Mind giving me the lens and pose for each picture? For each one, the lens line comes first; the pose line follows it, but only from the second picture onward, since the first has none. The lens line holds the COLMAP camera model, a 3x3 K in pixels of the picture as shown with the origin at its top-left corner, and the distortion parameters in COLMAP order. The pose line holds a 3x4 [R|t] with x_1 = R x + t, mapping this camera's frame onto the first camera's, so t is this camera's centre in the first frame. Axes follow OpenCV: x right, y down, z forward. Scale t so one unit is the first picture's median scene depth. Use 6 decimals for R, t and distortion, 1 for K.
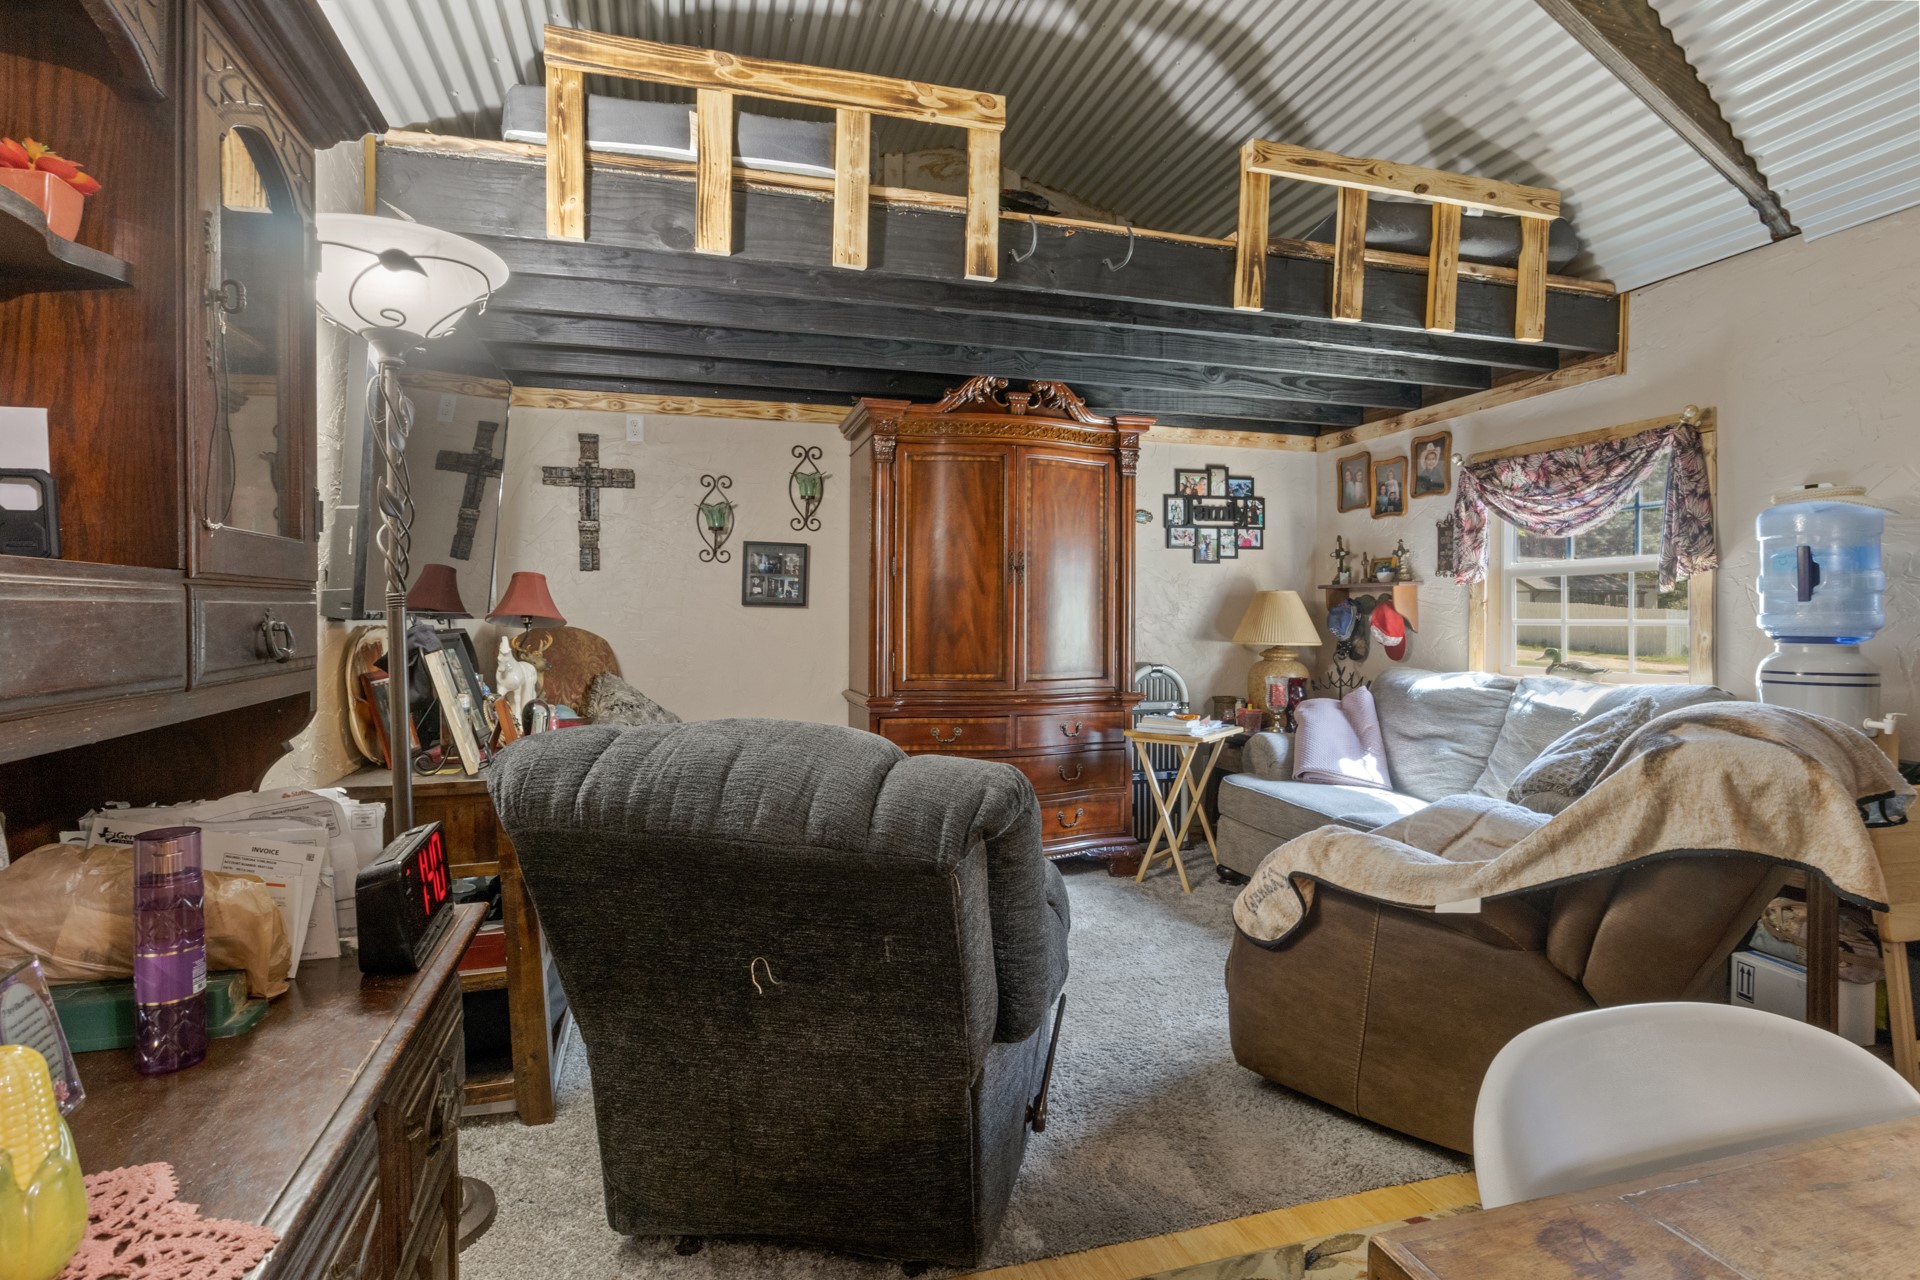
lens RADIAL K [[972.5, 0, 942.0], [0, 972.5, 625.4], [0, 0, 1]] dist [-0.012191, 0.001772]
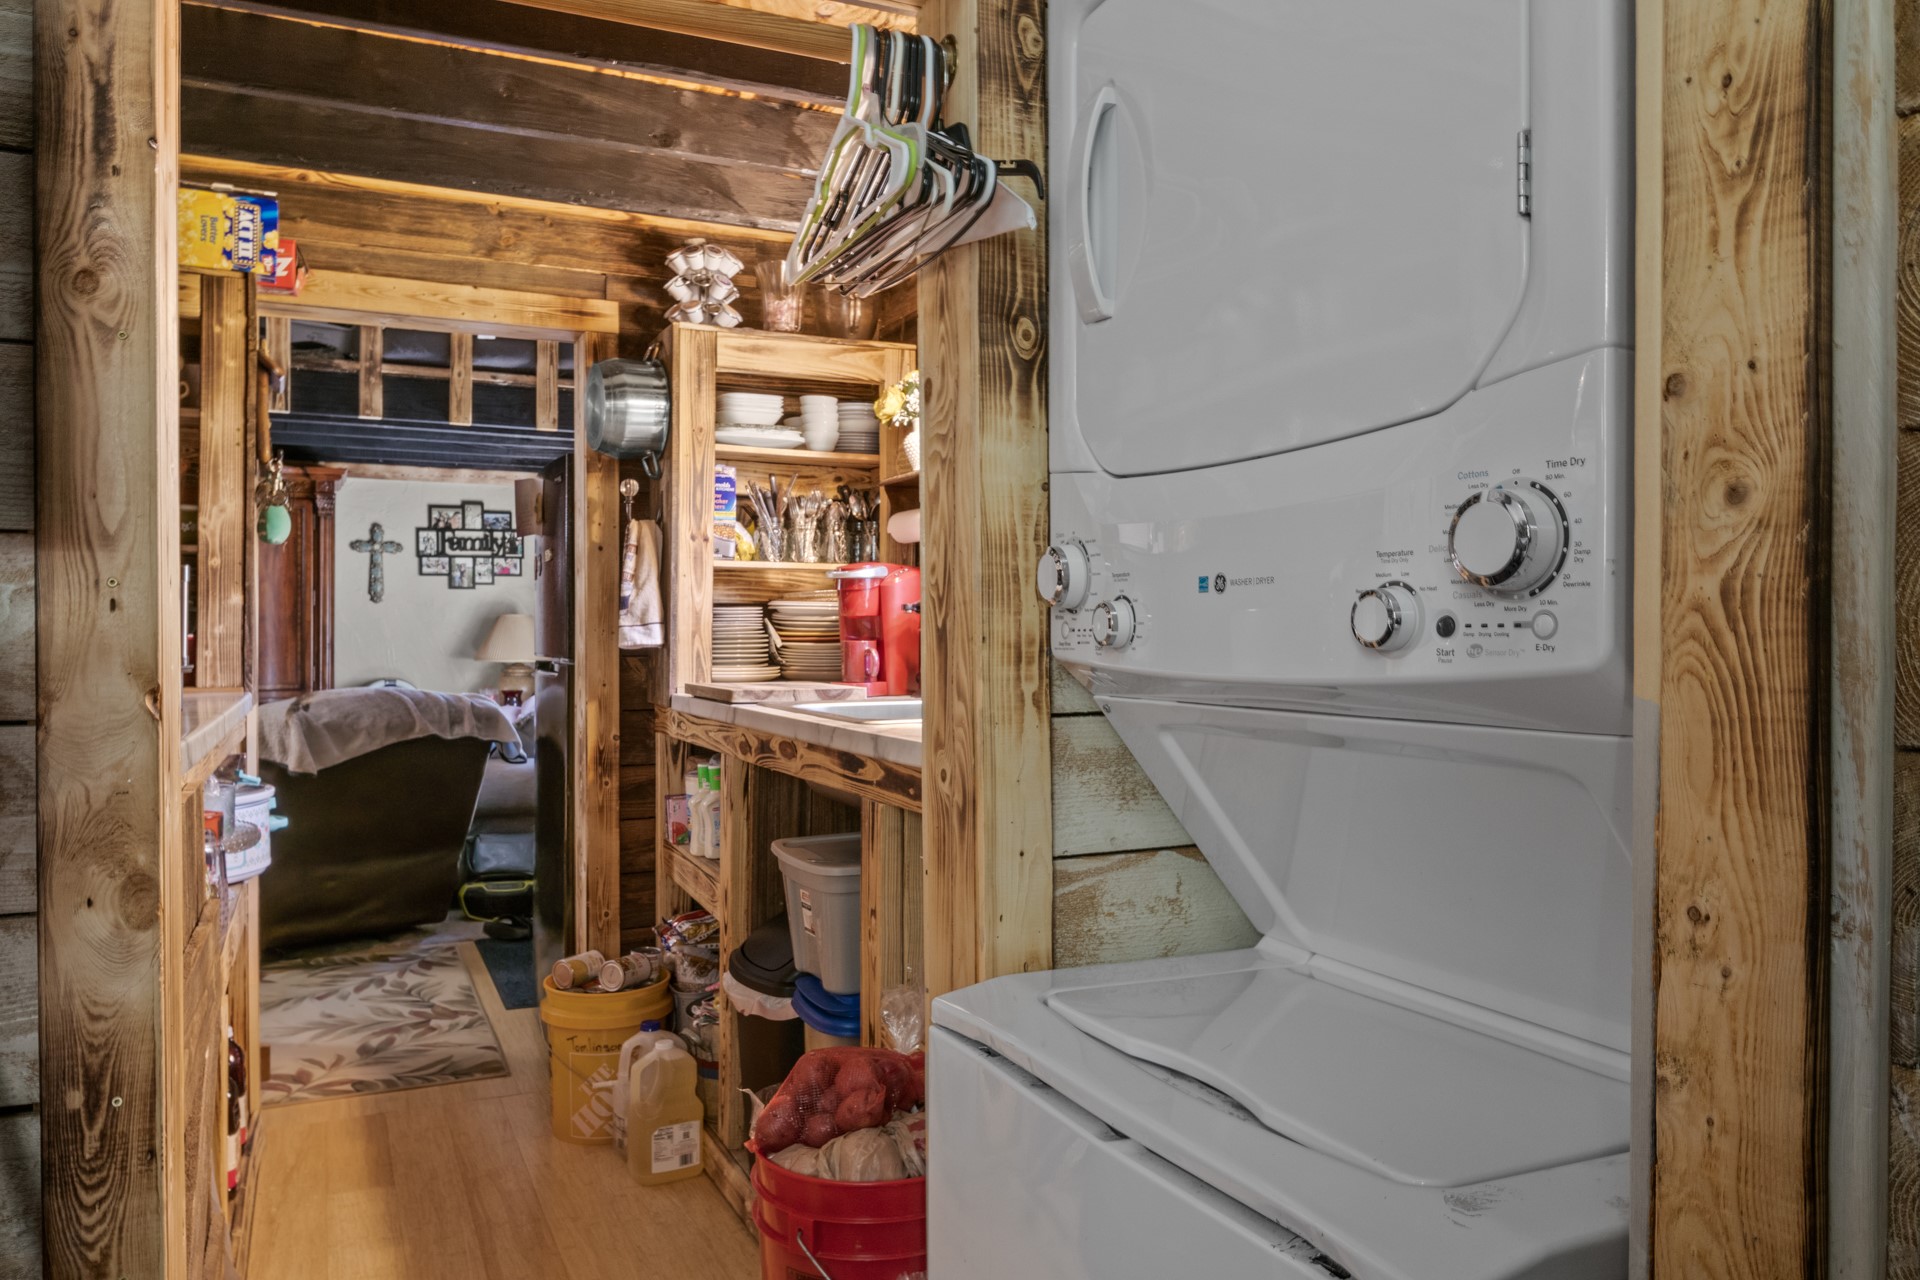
lens RADIAL K [[1347.7, 0, 964.8], [0, 1347.7, 634.5], [0, 0, 1]] dist [-0.001717, -0.012642]
pose [[0.986309, -0.001424, 0.164903, 0.723615], [0.002634, 0.999971, -0.007123, 0.001345], [-0.164888, 0.007460, 0.986284, -0.766756]]
